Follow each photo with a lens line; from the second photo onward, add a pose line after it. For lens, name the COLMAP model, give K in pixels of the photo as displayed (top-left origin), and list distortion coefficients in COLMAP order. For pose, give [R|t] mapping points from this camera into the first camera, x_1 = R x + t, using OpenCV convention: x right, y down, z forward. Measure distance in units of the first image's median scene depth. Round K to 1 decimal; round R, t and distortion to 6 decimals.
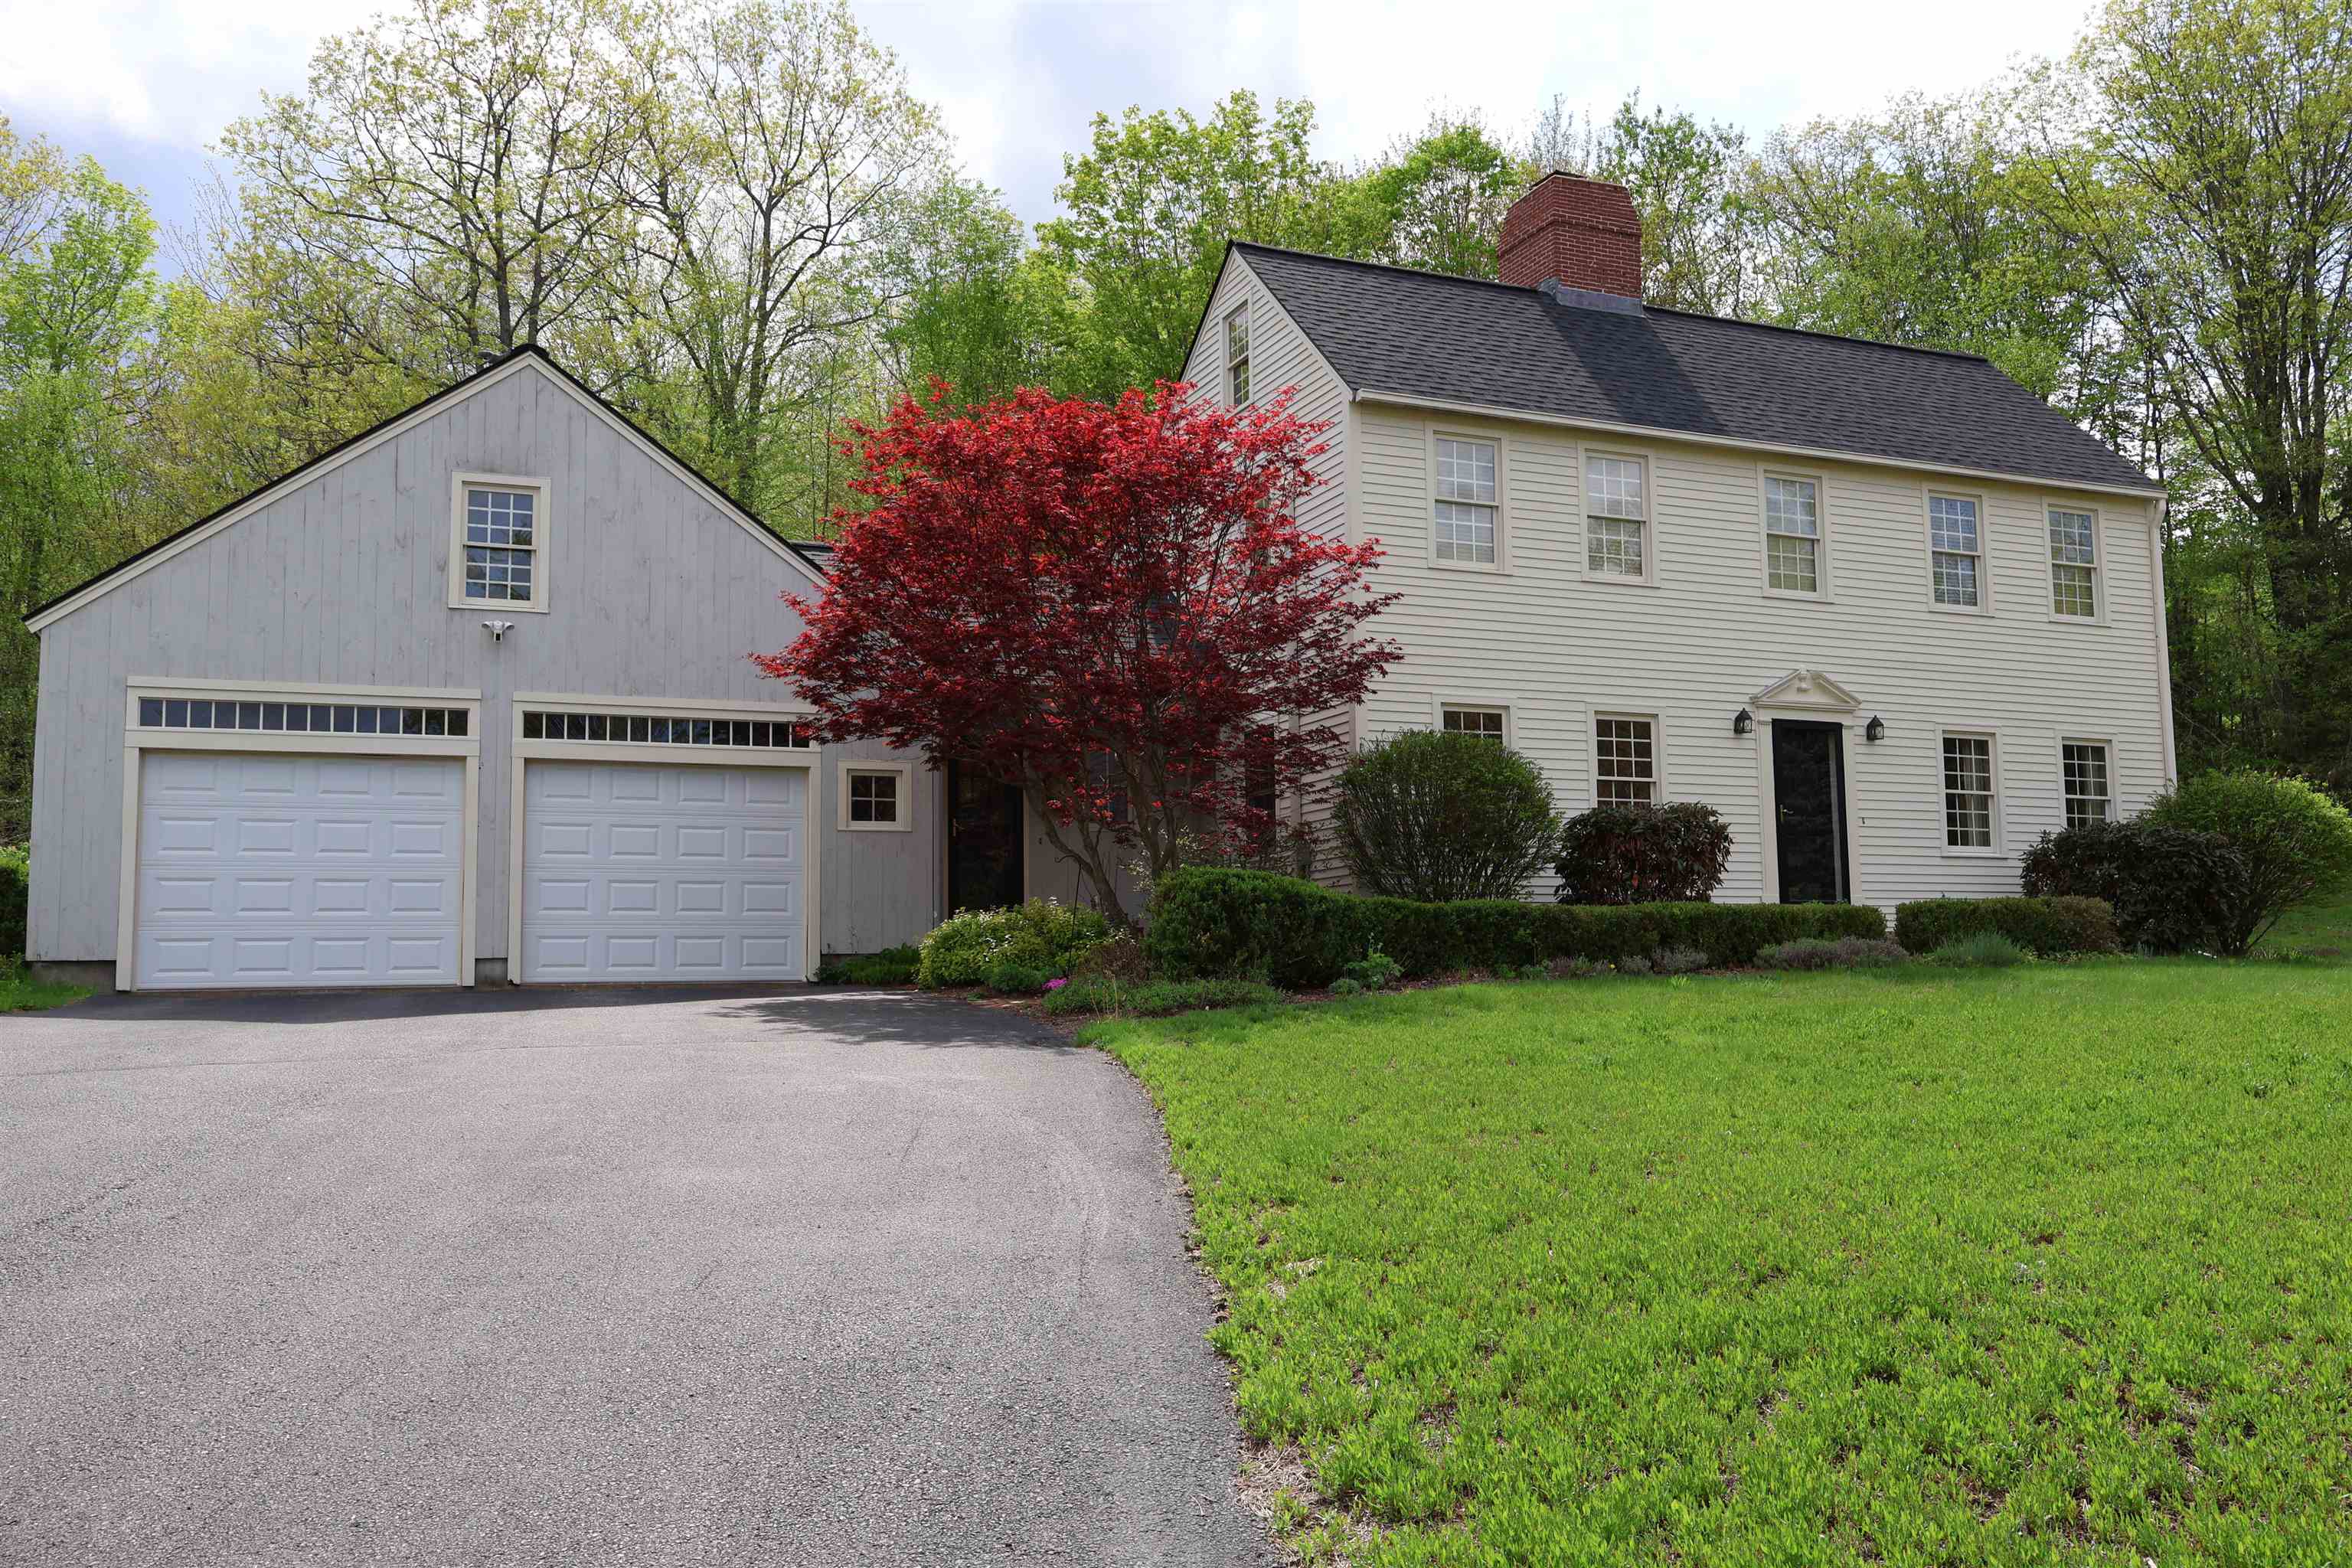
lens RADIAL K [[1939.4, 0, 1186.9], [0, 1939.4, 790.9], [0, 0, 1]] dist [-0.010650, -0.009448]
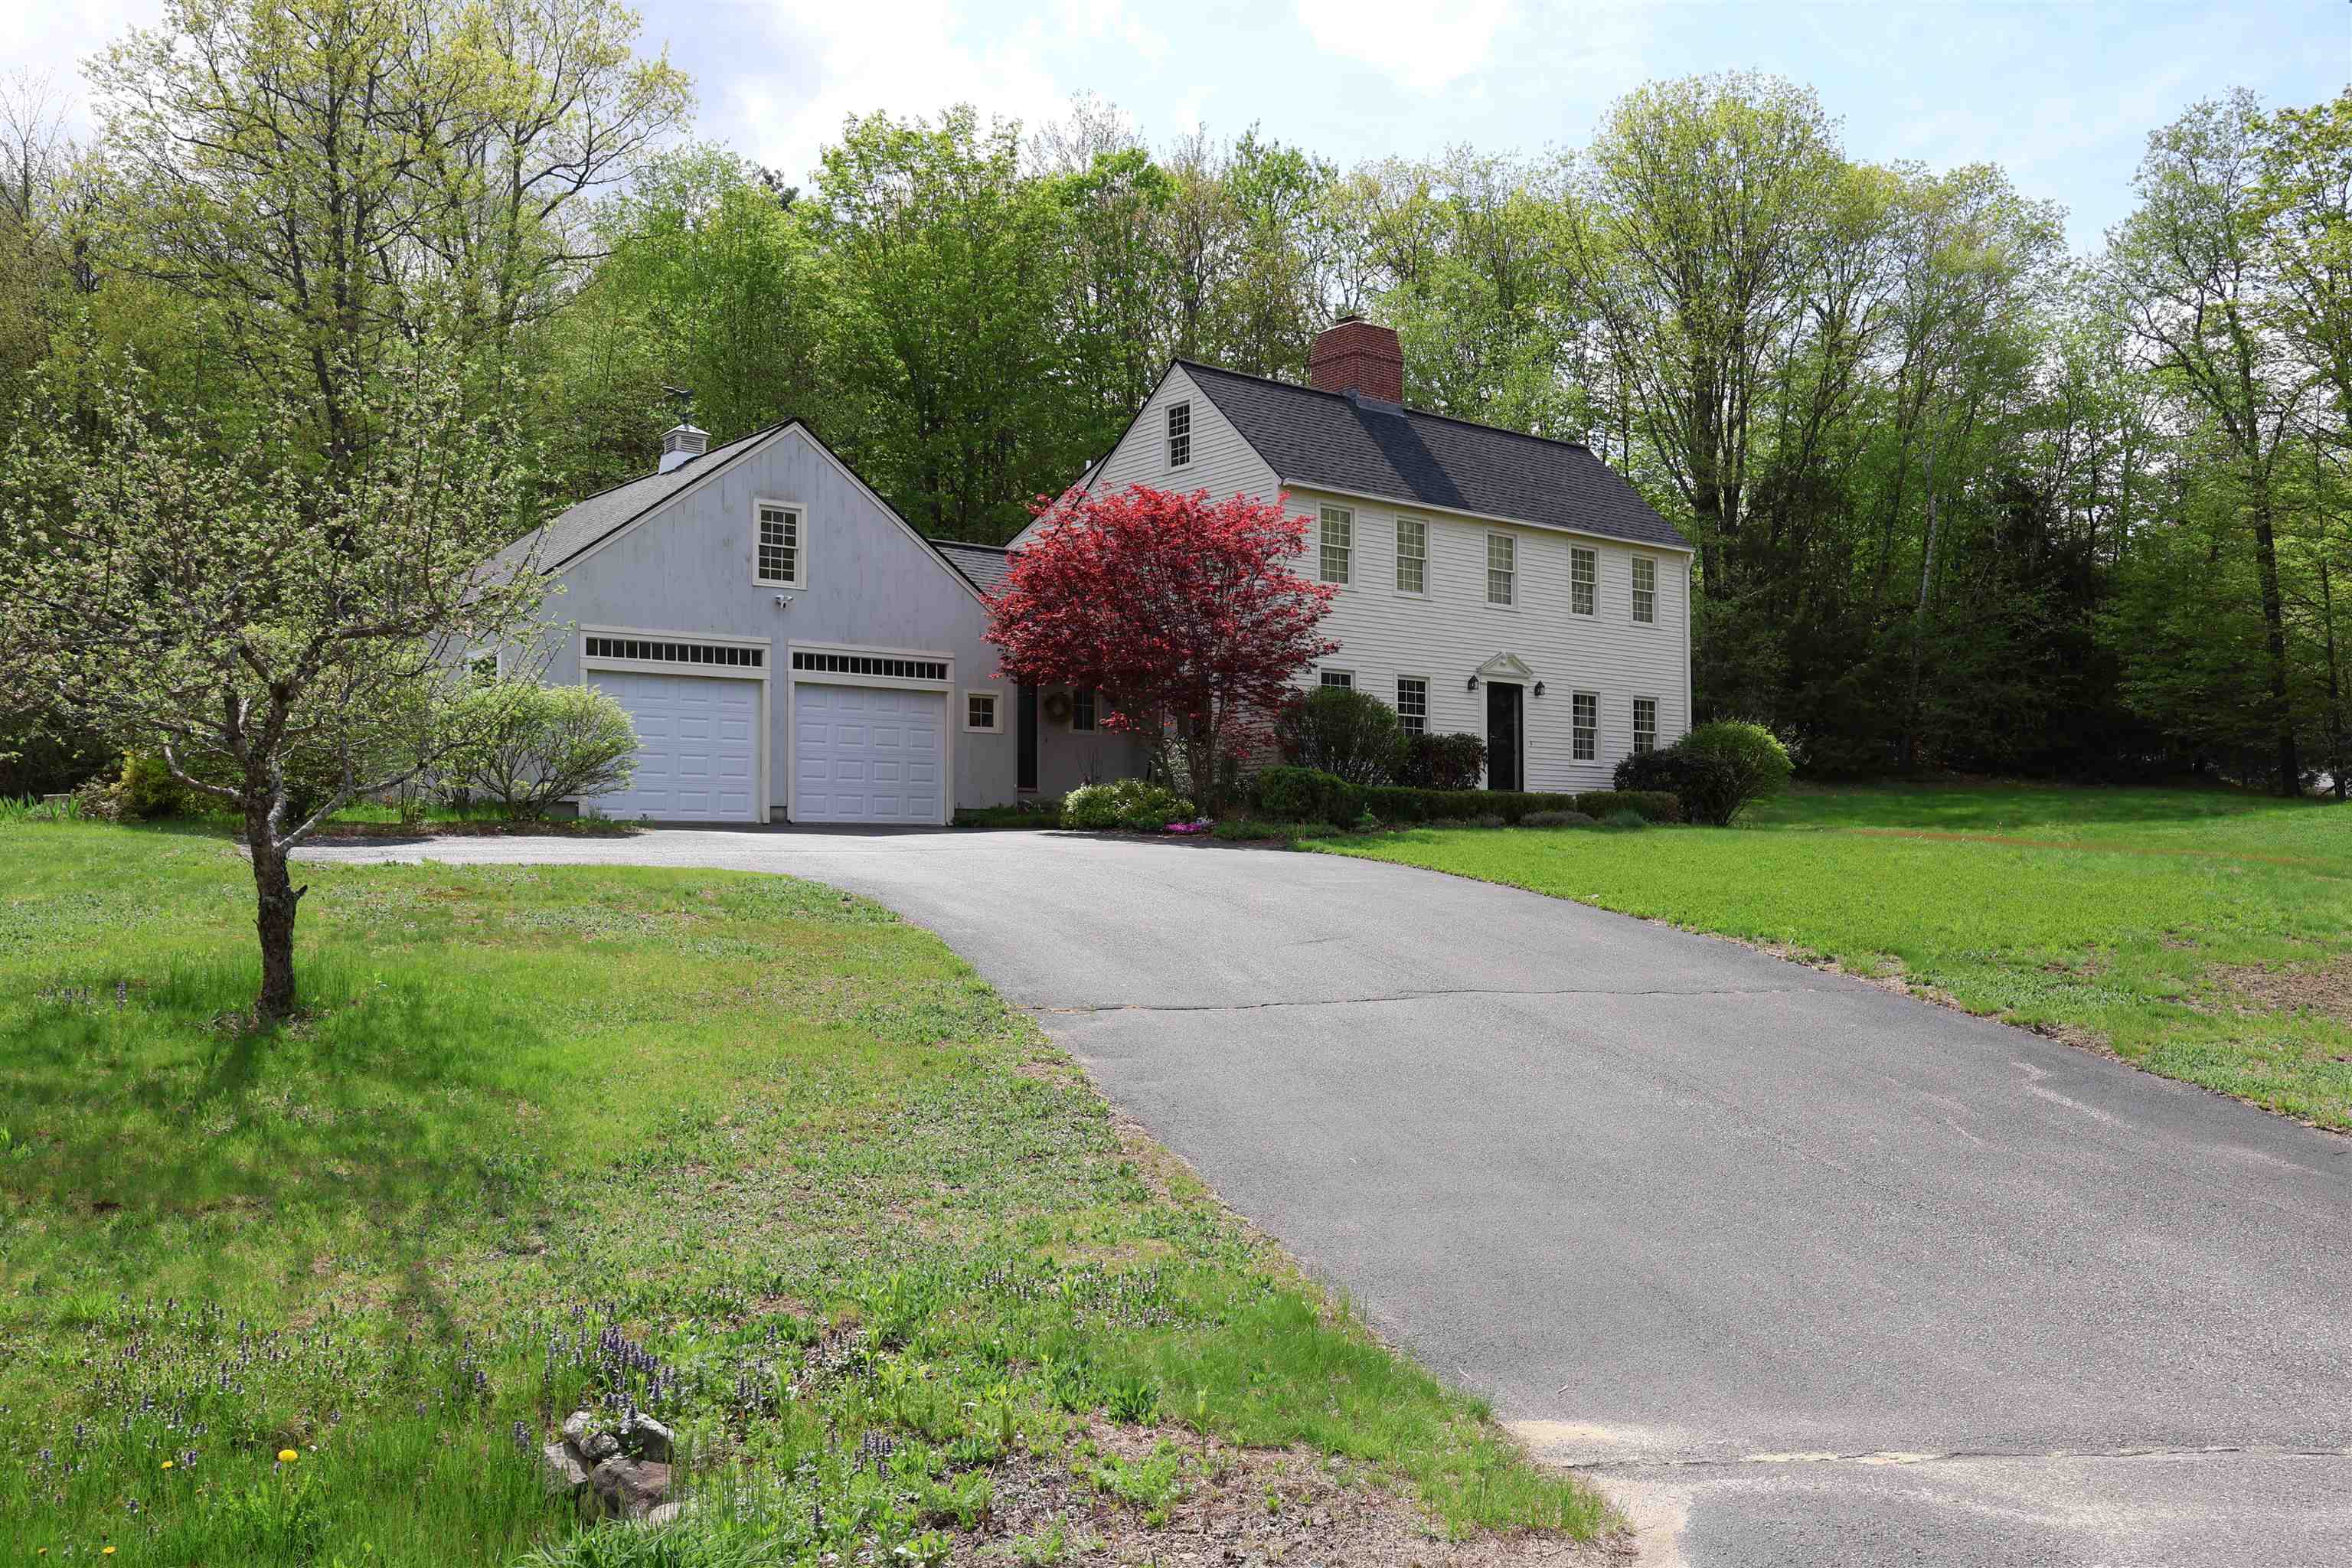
lens RADIAL K [[1939.4, 0, 1183.1], [0, 1939.4, 782.5], [0, 0, 1]] dist [-0.010650, -0.009448]
pose [[0.960102, 0.024807, 0.278546, -0.406447], [-0.041614, 0.997642, 0.054586, -0.029631], [-0.276535, -0.063999, 0.958870, -0.530361]]
